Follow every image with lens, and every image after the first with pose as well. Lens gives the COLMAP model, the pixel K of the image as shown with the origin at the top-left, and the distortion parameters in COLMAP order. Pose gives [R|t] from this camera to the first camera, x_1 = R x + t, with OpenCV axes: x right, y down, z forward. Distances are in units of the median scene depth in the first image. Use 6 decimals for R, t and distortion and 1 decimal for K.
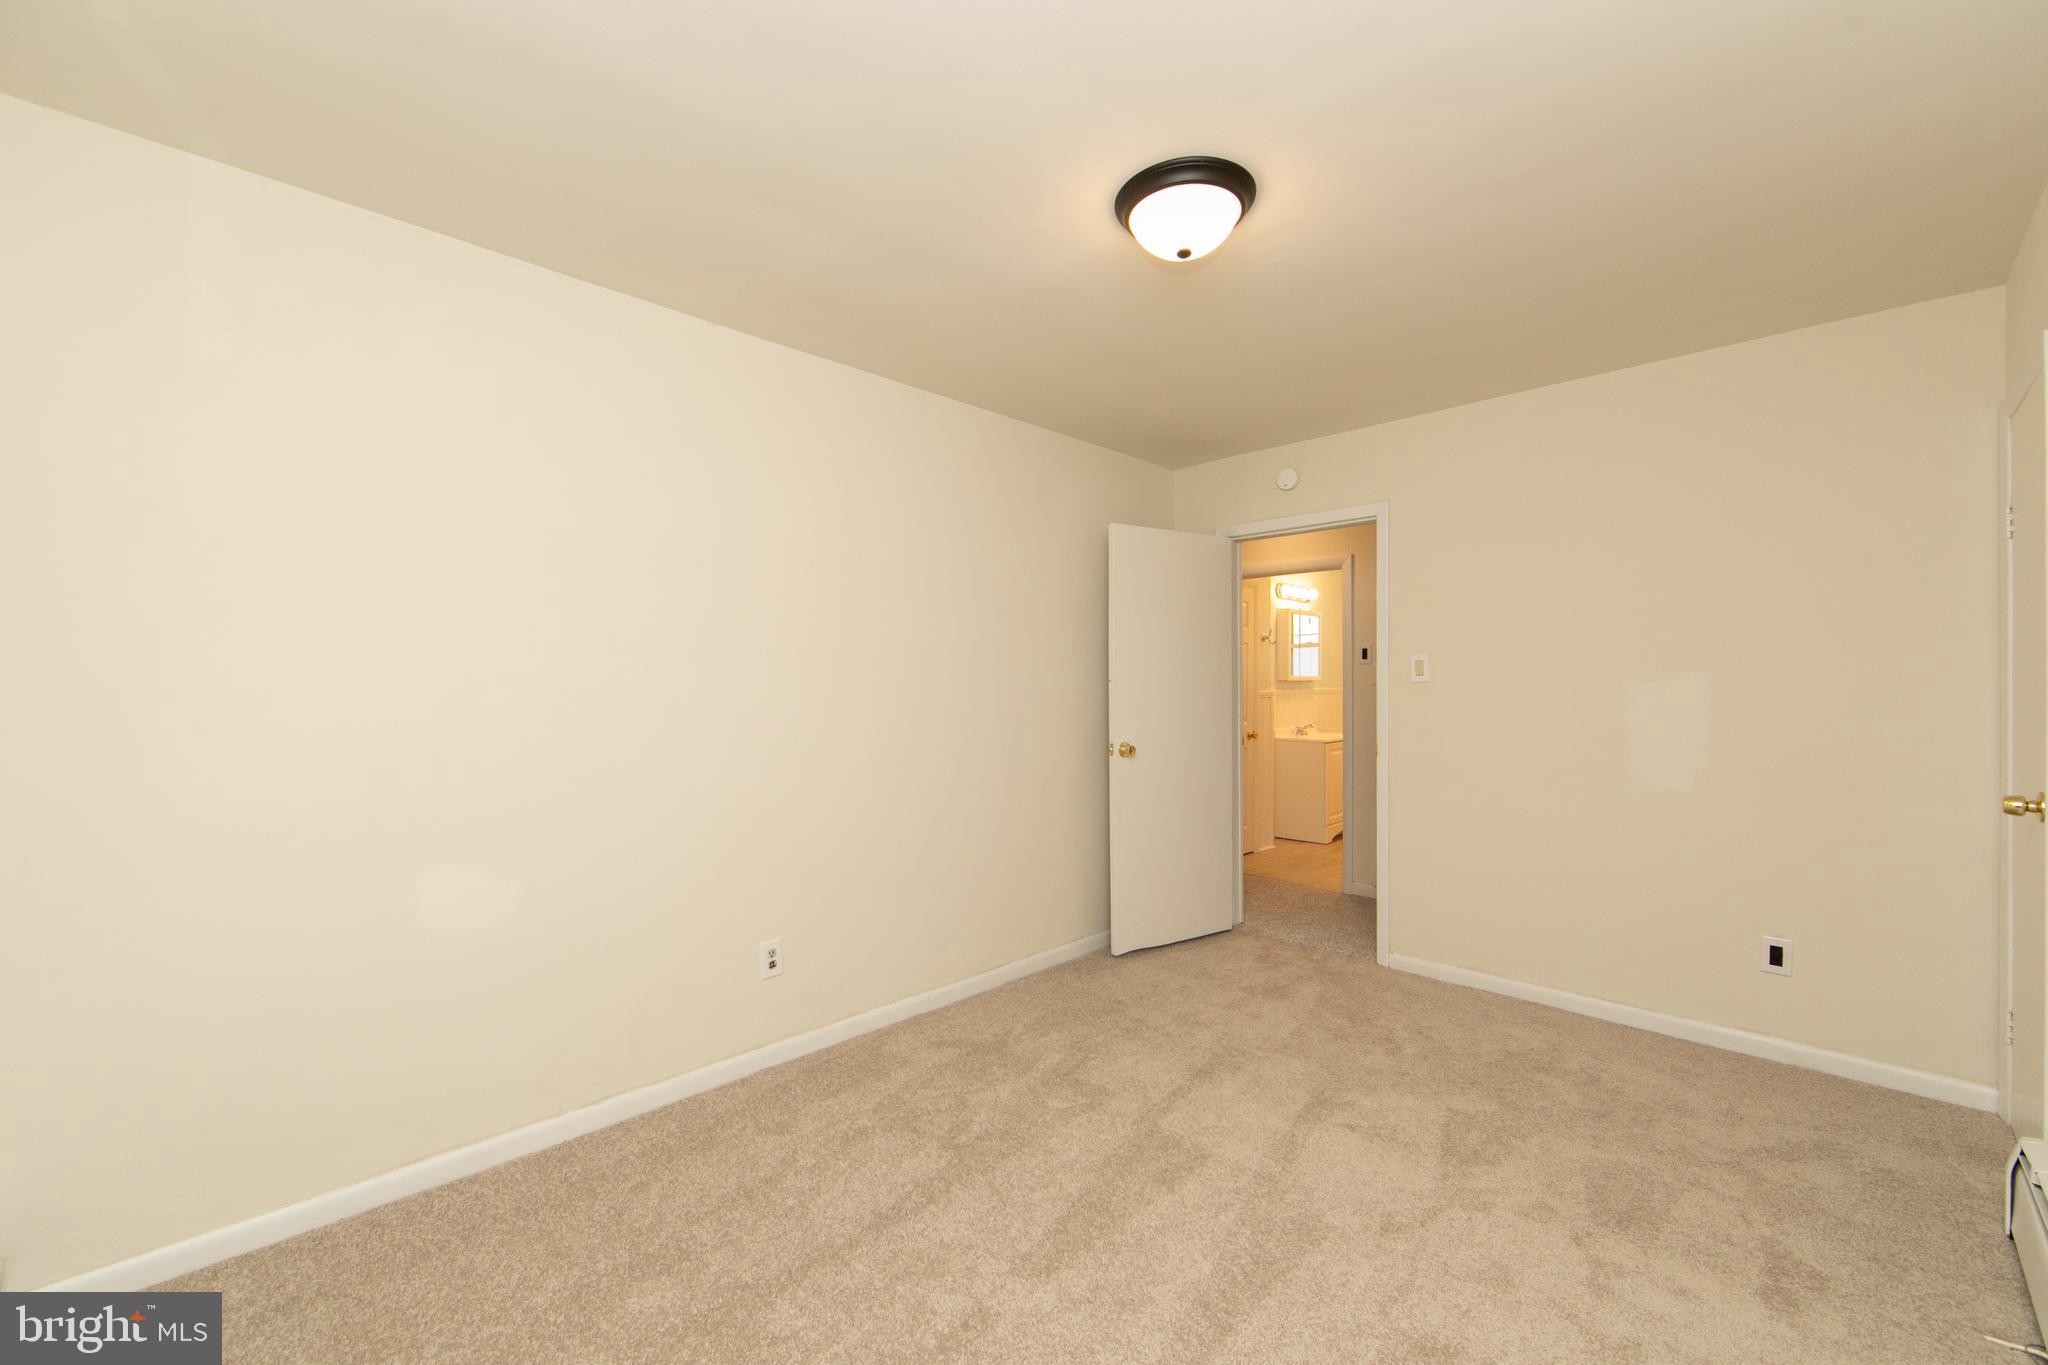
lens RADIAL K [[801.4, 0, 1024.0], [0, 801.4, 682.5], [0, 0, 1]] dist [-0.001878, -0.000181]
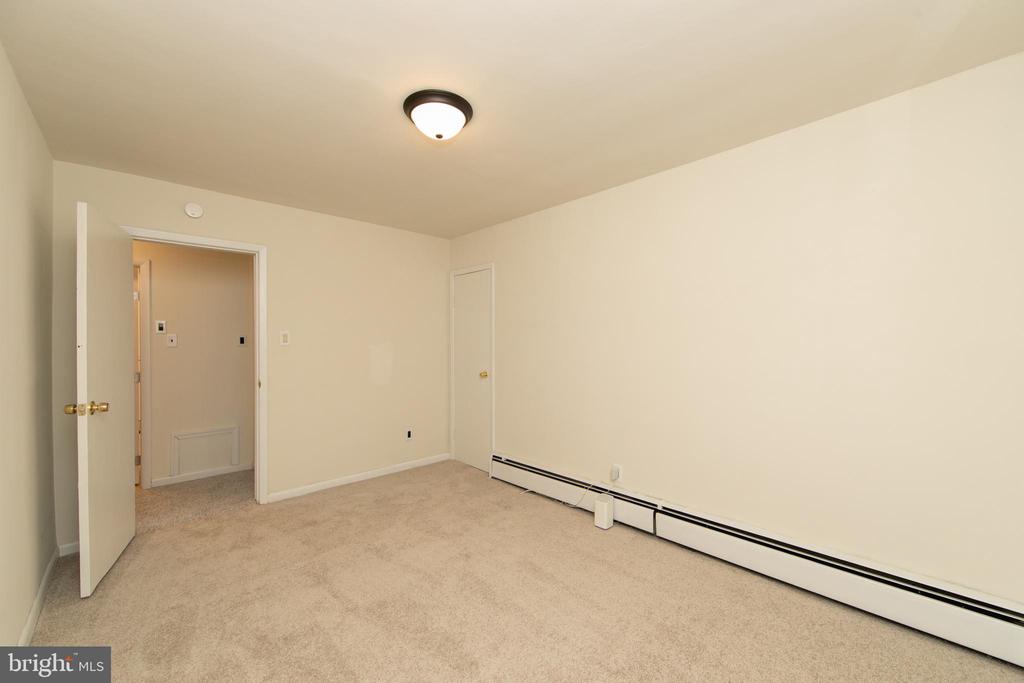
lens RADIAL K [[407.1, 0, 512.0], [0, 407.1, 341.5], [0, 0, 1]] dist [-0.000244, -0.000109]
pose [[0.025650, -0.002530, 0.999668, -0.521482], [-0.003093, 0.999992, 0.002610, -0.016175], [-0.999666, -0.003159, 0.025642, 0.490203]]
